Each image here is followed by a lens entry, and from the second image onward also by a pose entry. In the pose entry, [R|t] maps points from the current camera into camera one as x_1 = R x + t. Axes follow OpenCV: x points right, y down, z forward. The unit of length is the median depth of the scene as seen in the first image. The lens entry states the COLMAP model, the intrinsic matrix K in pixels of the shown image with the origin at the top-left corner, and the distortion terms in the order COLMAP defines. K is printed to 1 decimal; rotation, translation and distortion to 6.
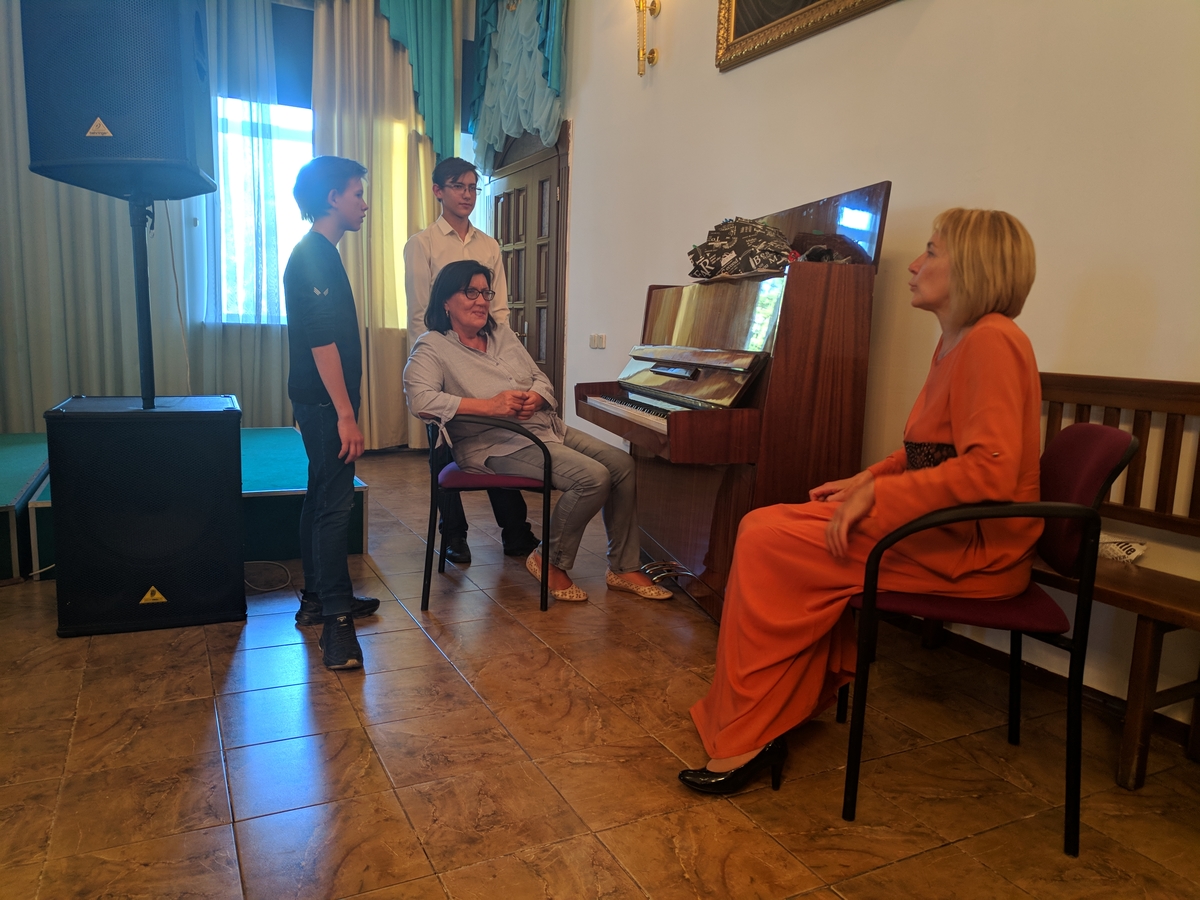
lens RADIAL K [[846.1, 0, 600.0], [0, 846.1, 451.8], [0, 0, 1]] dist [0.002503, -0.009487]
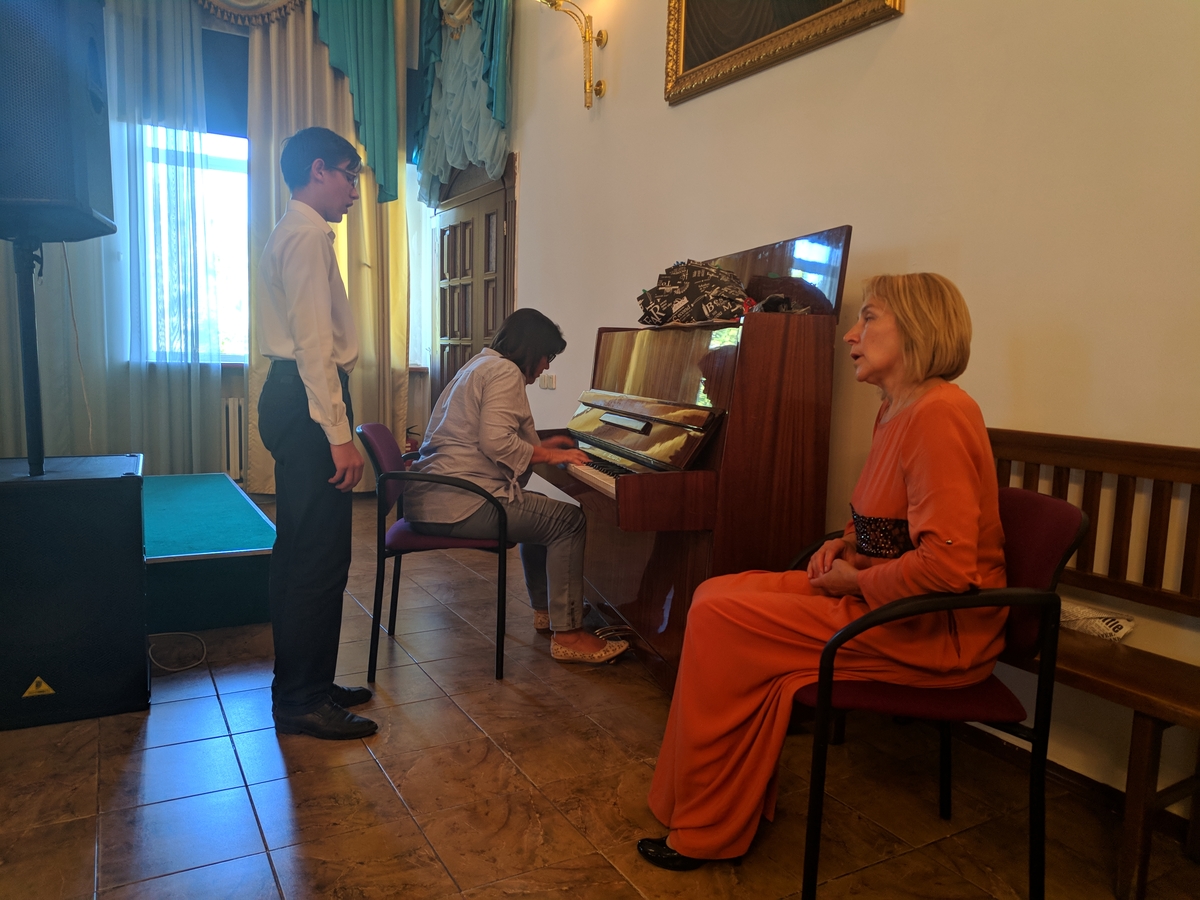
lens RADIAL K [[846.1, 0, 600.9], [0, 846.1, 450.0], [0, 0, 1]] dist [0.002503, -0.009487]
pose [[0.998781, -0.011103, 0.048104, 0.020142], [0.012502, 0.999505, -0.028880, -0.047469], [-0.047759, 0.029446, 0.998425, 0.086802]]
